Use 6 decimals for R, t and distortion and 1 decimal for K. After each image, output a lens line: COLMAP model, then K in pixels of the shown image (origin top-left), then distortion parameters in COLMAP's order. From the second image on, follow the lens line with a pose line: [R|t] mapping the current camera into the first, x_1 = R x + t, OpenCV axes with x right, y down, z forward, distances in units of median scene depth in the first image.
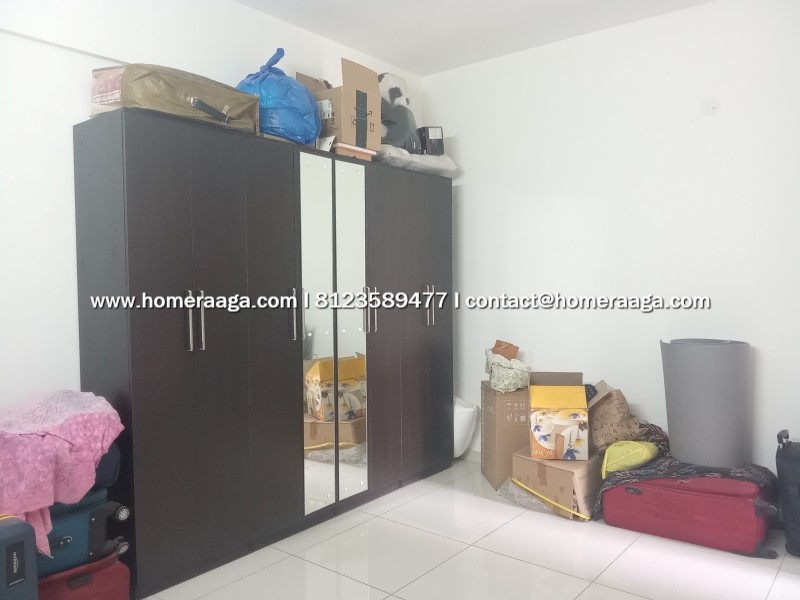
lens RADIAL K [[620.2, 0, 403.3], [0, 620.2, 302.3], [0, 0, 1]] dist [0.075376, -0.138083]
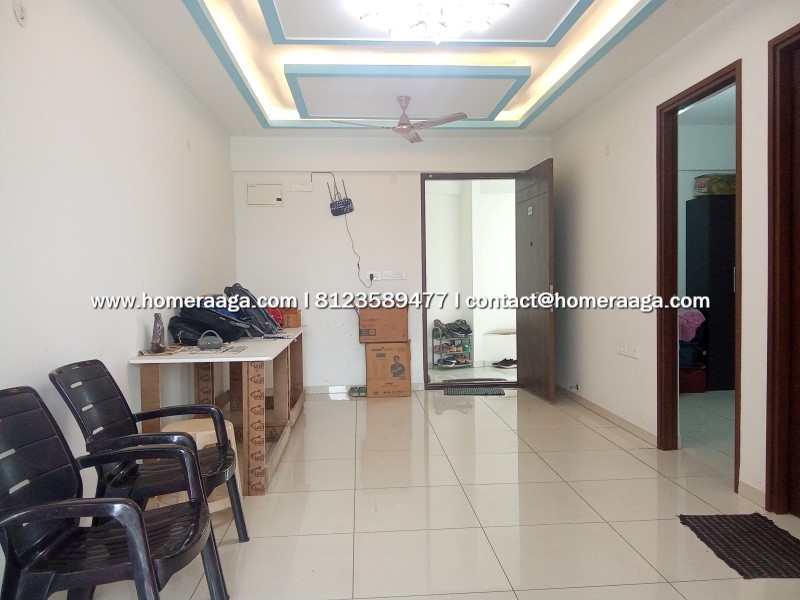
lens RADIAL K [[620.2, 0, 403.3], [0, 620.2, 302.3], [0, 0, 1]] dist [0.075376, -0.138083]
pose [[0.687073, 0.025041, -0.726157, 0.566703], [-0.018307, 0.999685, 0.017152, 0.107816], [0.726358, 0.001509, 0.687315, -1.666643]]
